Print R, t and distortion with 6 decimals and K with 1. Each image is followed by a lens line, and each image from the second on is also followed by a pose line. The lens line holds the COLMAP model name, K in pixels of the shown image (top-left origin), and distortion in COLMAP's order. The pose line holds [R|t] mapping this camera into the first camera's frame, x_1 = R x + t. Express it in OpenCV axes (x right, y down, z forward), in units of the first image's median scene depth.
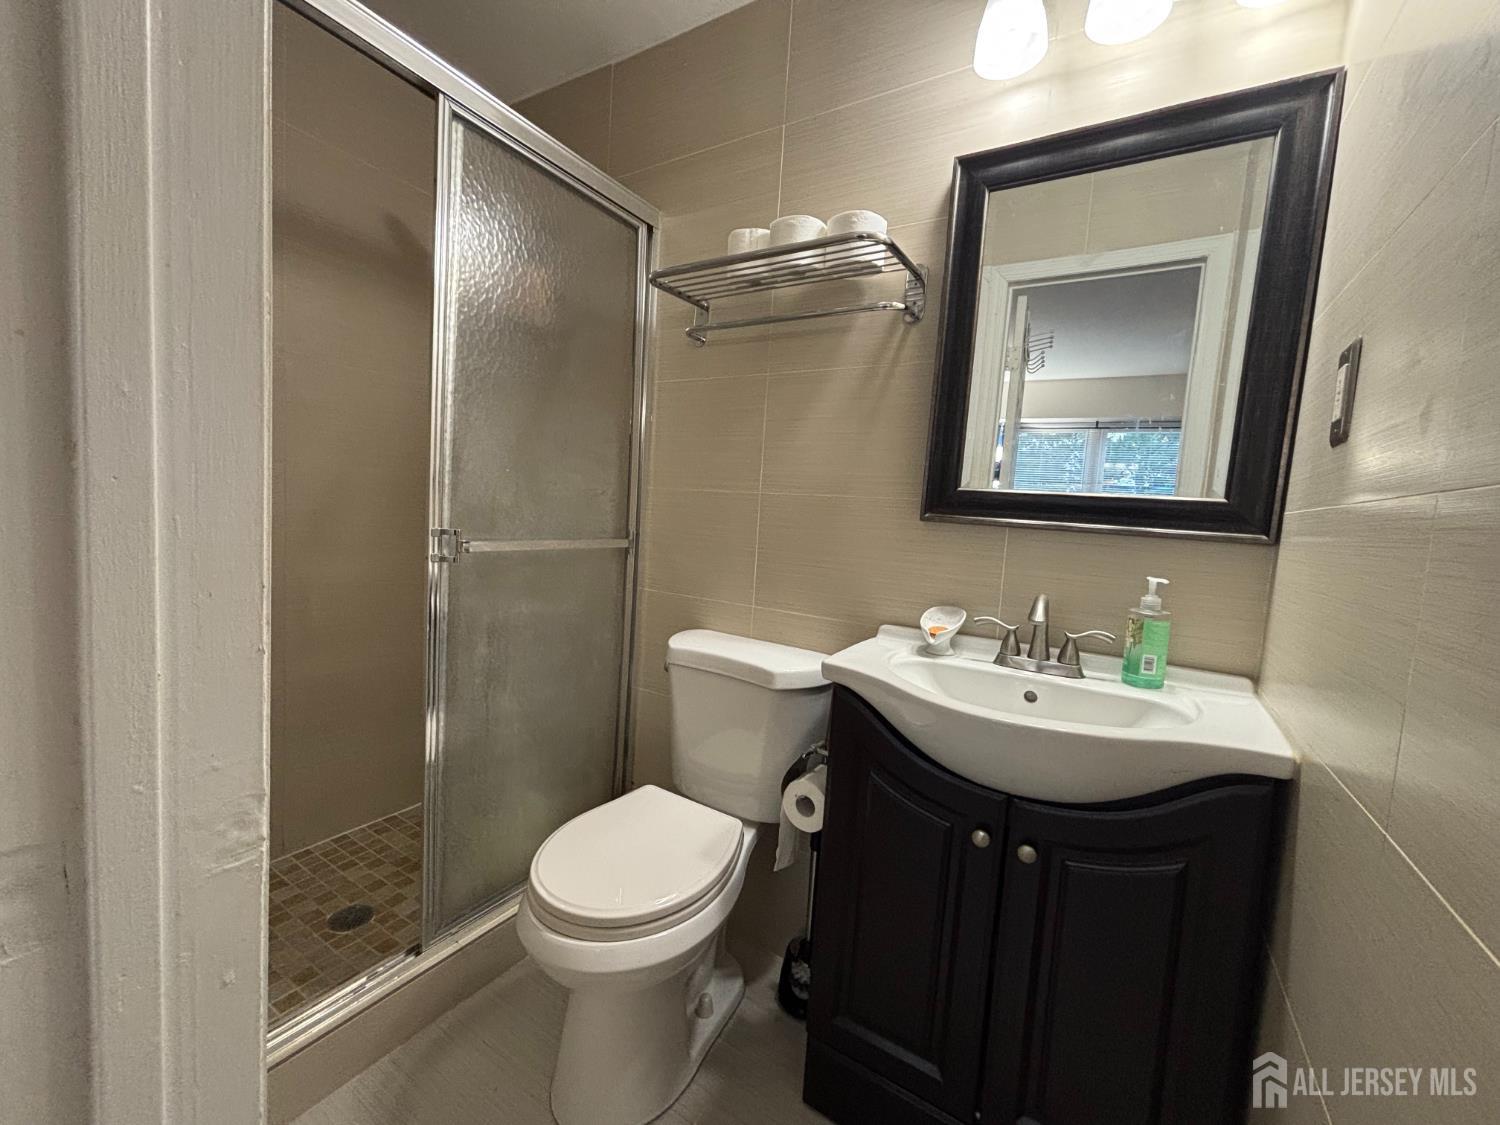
lens RADIAL K [[602.3, 0, 754.0], [0, 602.3, 558.5], [0, 0, 1]] dist [0.001864, -0.001361]
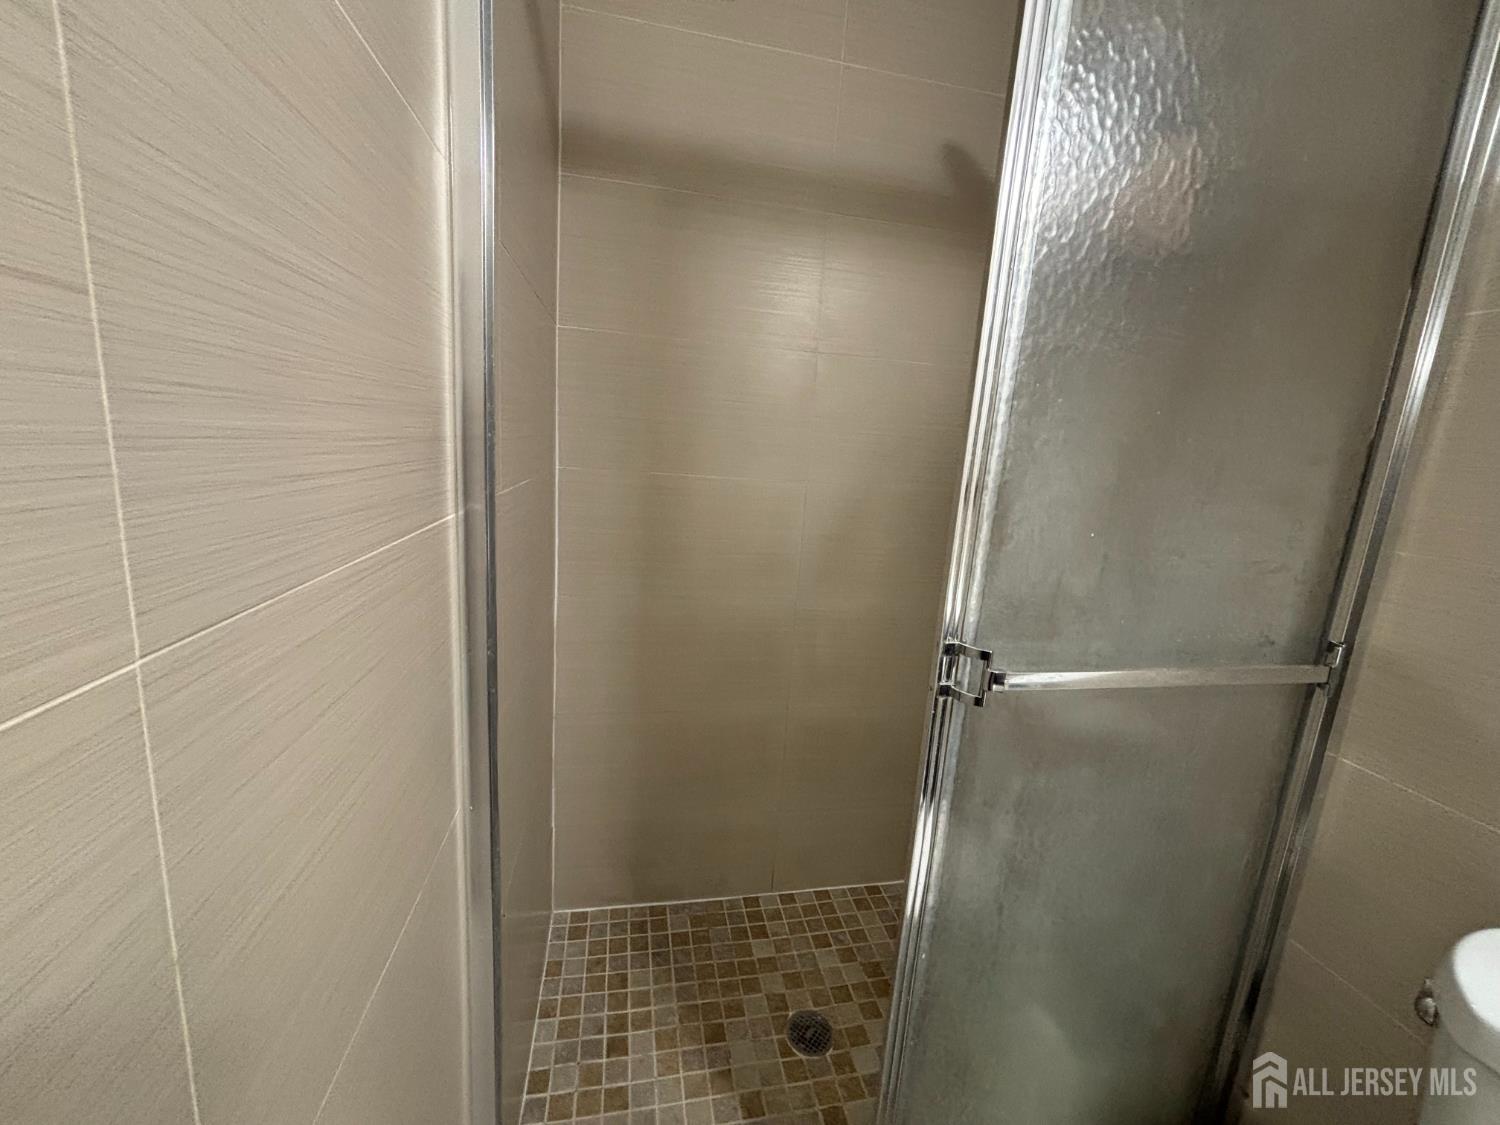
lens RADIAL K [[602.3, 0, 755.4], [0, 602.3, 561.7], [0, 0, 1]] dist [0.001864, -0.001361]
pose [[0.680615, 0.123274, -0.722196, -0.233584], [-0.085770, 0.992371, 0.088559, -0.150707], [0.727604, 0.001668, 0.685996, 0.439883]]
